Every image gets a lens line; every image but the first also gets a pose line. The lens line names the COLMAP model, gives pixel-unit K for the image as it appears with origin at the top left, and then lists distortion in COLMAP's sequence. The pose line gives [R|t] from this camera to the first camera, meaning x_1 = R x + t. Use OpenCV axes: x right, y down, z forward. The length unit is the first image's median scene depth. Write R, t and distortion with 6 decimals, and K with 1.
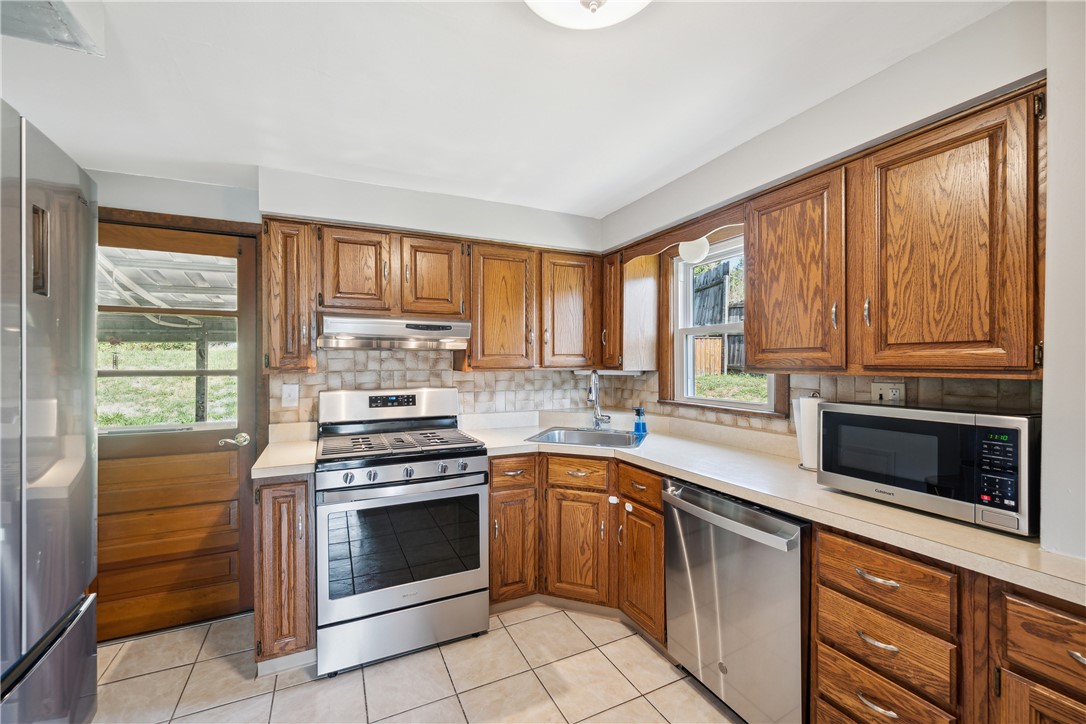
lens RADIAL K [[444.5, 0, 543.0], [0, 444.5, 362.0], [0, 0, 1]] dist [0.000839, 0.000136]
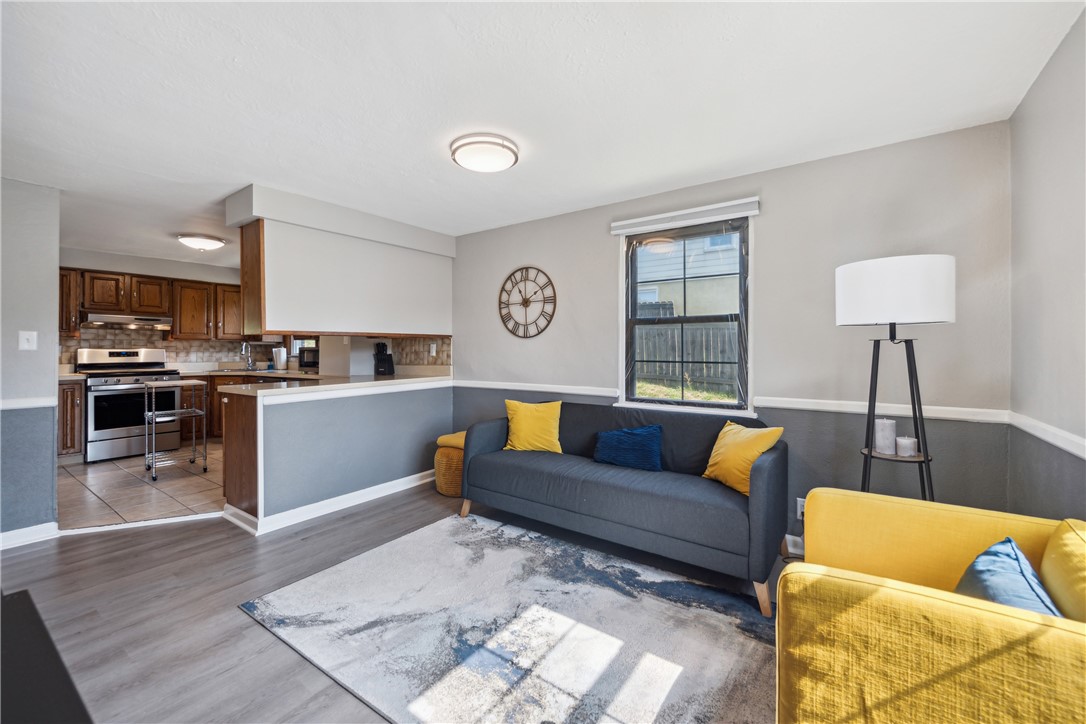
lens RADIAL K [[440.8, 0, 545.2], [0, 440.8, 346.7], [0, 0, 1]] dist [0.001018, 0.000252]
pose [[0.874642, 0.006144, 0.484731, 0.397969], [-0.001814, 0.999954, -0.009399, 0.072435], [-0.484767, 0.007342, 0.874613, -1.822049]]
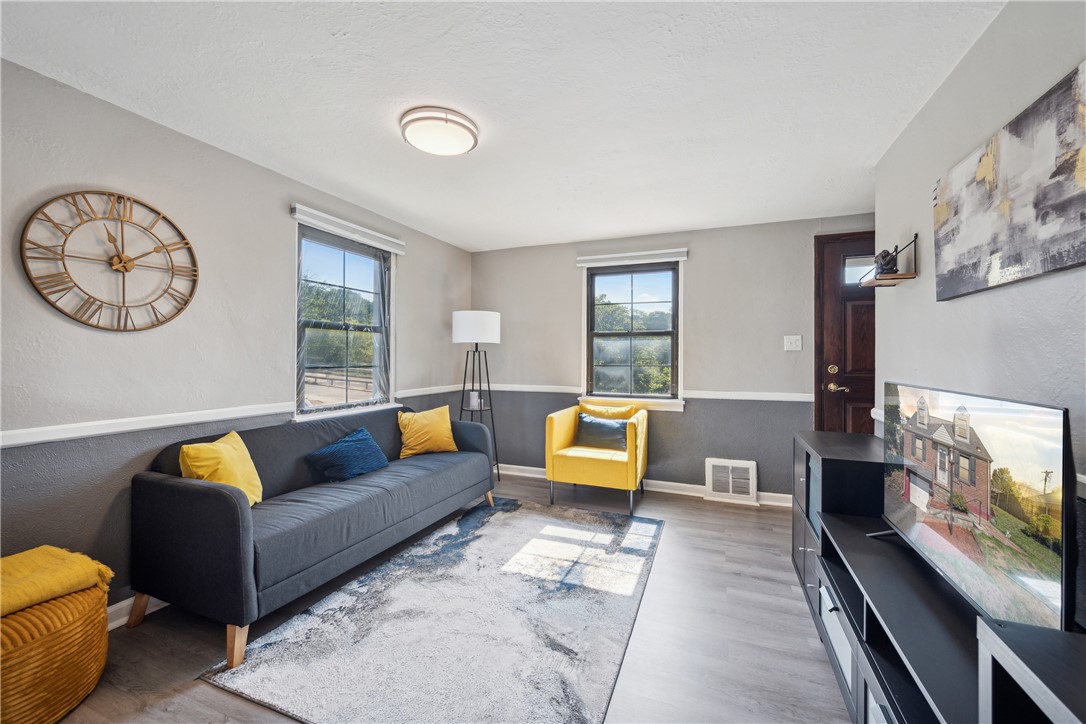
lens RADIAL K [[437.2, 0, 543.0], [0, 437.2, 362.0], [0, 0, 1]] dist [0.001574, 0.000279]
pose [[-0.668421, -0.005664, 0.743761, -1.123844], [0.001256, 0.999961, 0.008744, 0.086912], [-0.743782, 0.006779, -0.668388, 3.112429]]
